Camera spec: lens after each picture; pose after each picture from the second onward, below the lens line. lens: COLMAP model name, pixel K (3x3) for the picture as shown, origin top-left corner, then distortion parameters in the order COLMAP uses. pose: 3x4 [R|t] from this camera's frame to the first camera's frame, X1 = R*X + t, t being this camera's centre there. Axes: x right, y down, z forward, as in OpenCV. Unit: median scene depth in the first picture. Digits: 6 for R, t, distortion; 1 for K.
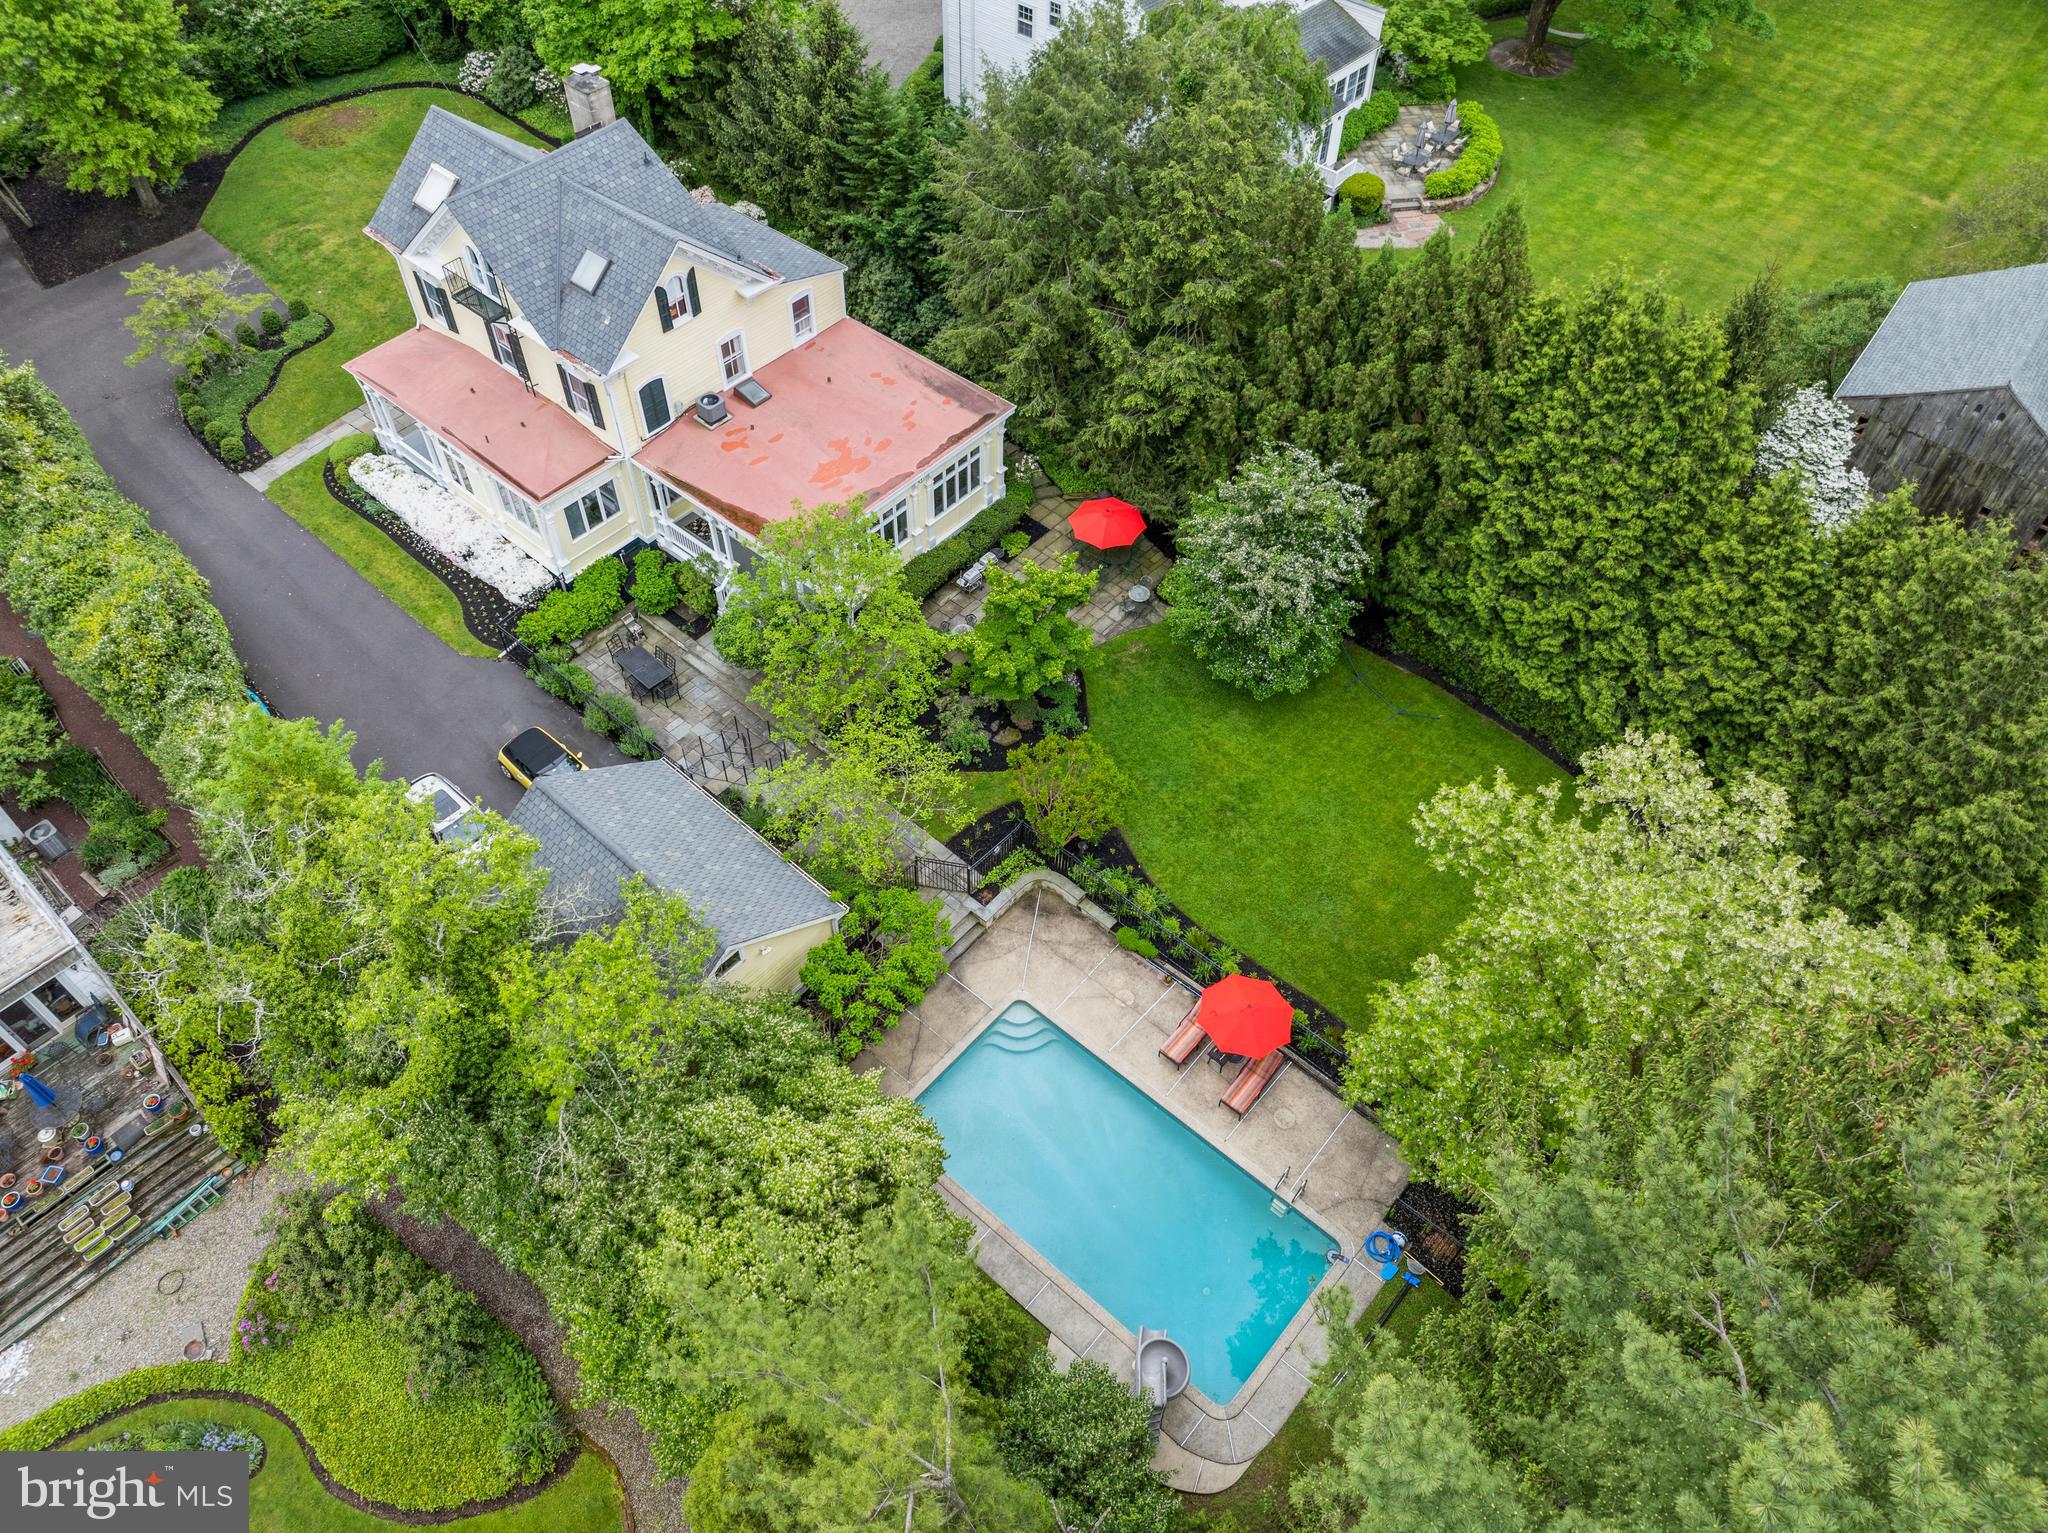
lens RADIAL K [[1421.5, 0, 1024.0], [0, 1421.5, 766.5], [0, 0, 1]] dist [-0.033340, 0.000177]
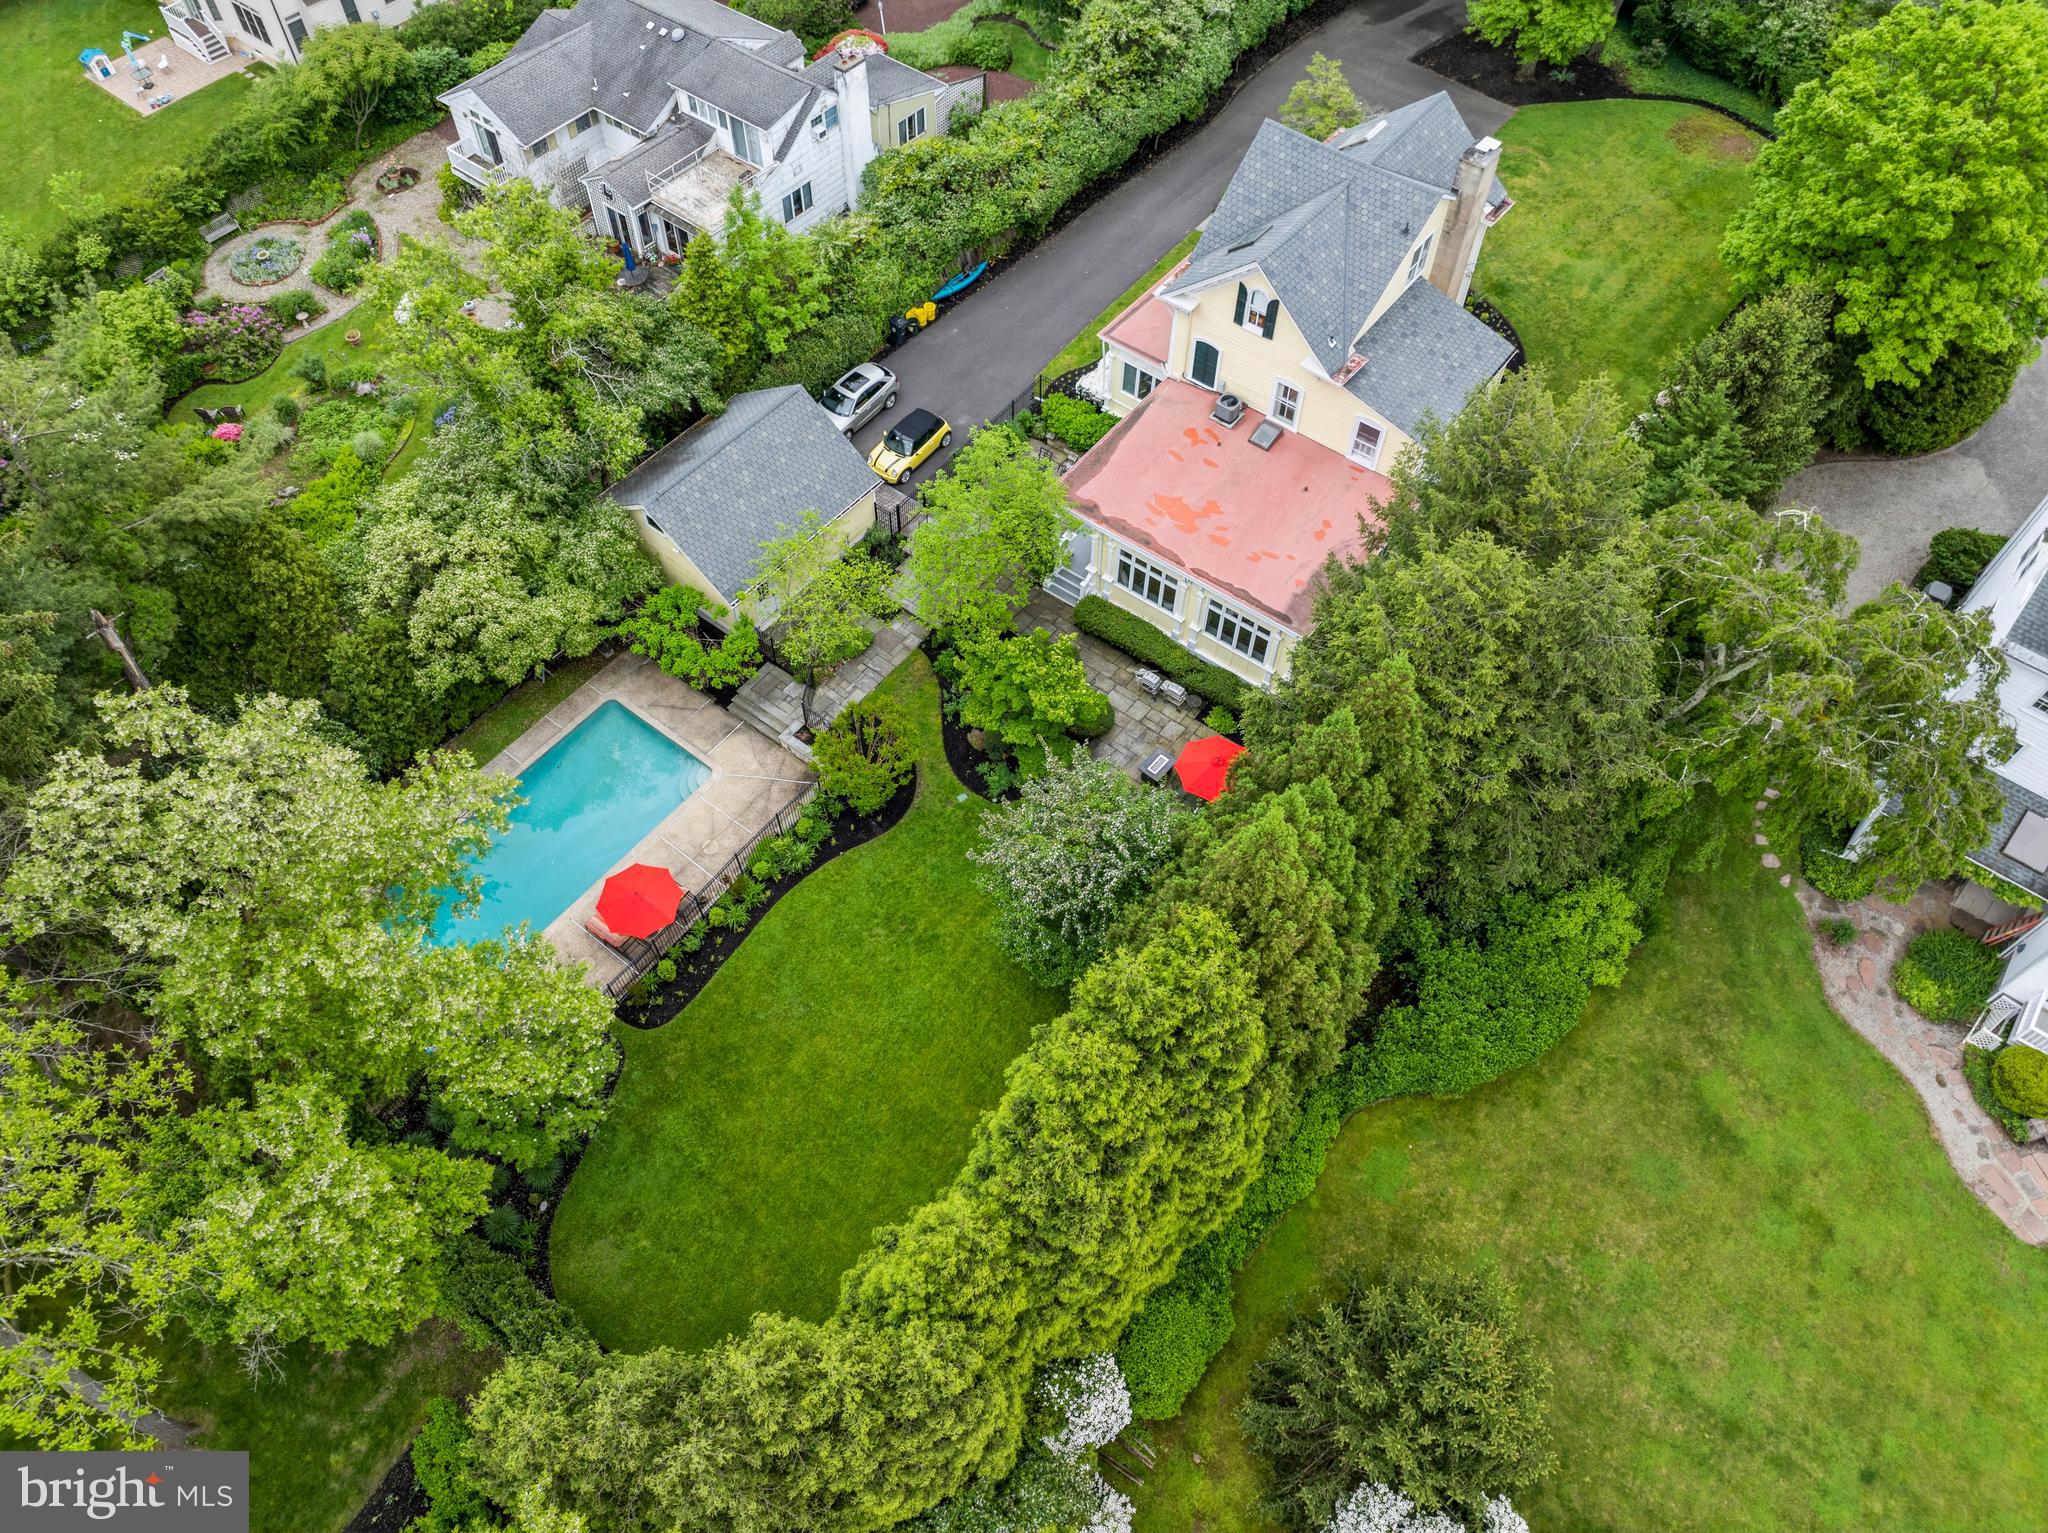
lens RADIAL K [[1412.8, 0, 1021.8], [0, 1412.8, 771.6], [0, 0, 1]] dist [-0.043735, 0.016562]
pose [[0.063751, 0.821633, -0.566441, 0.586401], [-0.783681, 0.392640, 0.481330, -0.525206], [0.617883, 0.413223, 0.668929, 0.301014]]
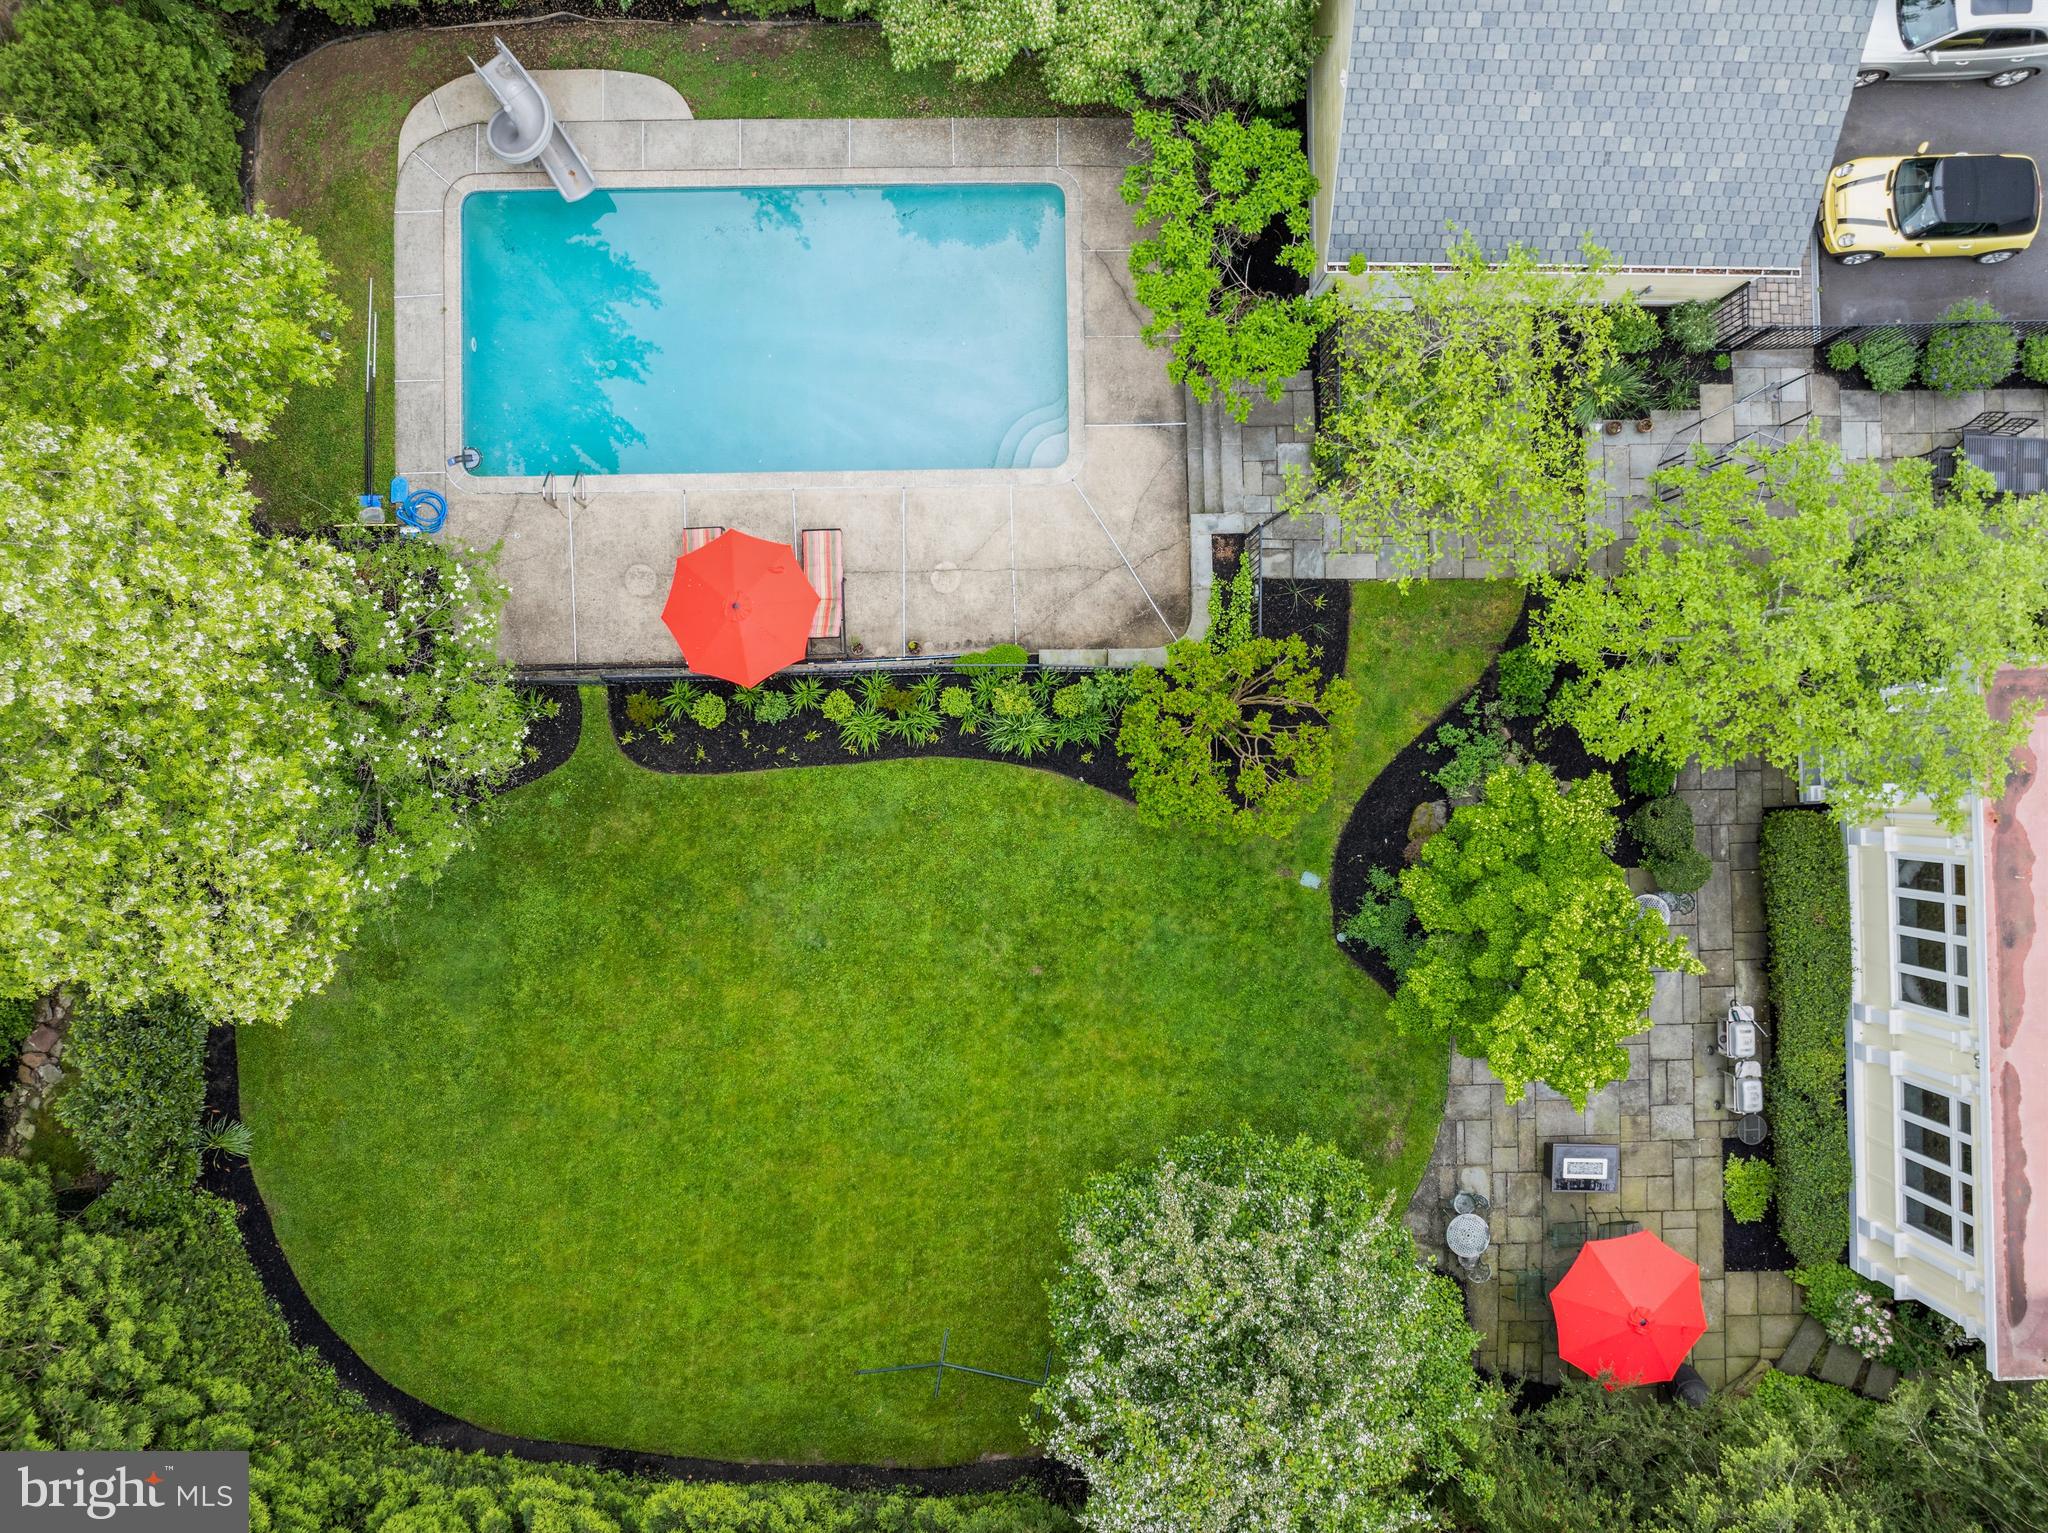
lens RADIAL K [[1453.0, 0, 977.0], [0, 1453.0, 763.4], [0, 0, 1]] dist [-0.085148, 0.045421]
pose [[-0.741203, 0.671243, -0.007097, 0.102167], [-0.518697, -0.565982, 0.640795, -0.262868], [0.426112, 0.478640, 0.767680, 0.460016]]
